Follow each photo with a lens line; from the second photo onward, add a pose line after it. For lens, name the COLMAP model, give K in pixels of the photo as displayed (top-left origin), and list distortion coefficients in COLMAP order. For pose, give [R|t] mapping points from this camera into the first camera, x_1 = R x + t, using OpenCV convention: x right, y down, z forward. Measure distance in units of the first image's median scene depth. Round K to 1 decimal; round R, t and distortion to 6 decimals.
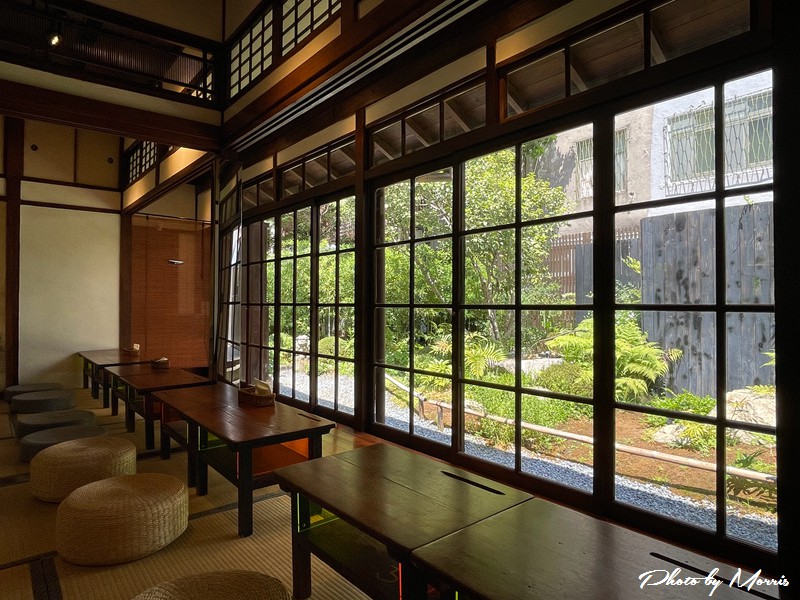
lens RADIAL K [[494.6, 0, 401.7], [0, 494.6, 296.0], [0, 0, 1]] dist [-0.007568, -0.002238]
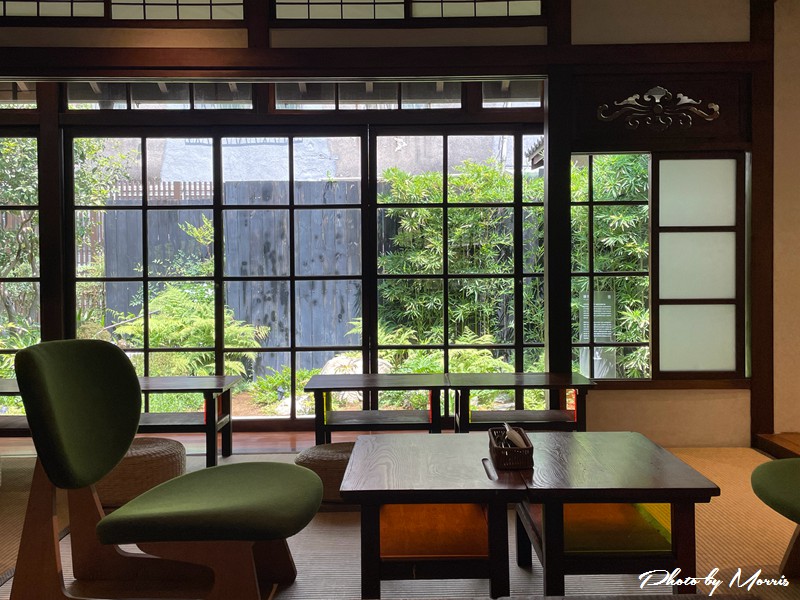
lens RADIAL K [[789.1, 0, 401.5], [0, 789.1, 298.3], [0, 0, 1]] dist [0.070201, 0.000000]
pose [[0.634847, -0.026821, 0.772172, -0.489820], [-0.002530, 0.999320, 0.036791, -0.002007], [-0.772634, -0.025311, 0.634347, -0.176409]]
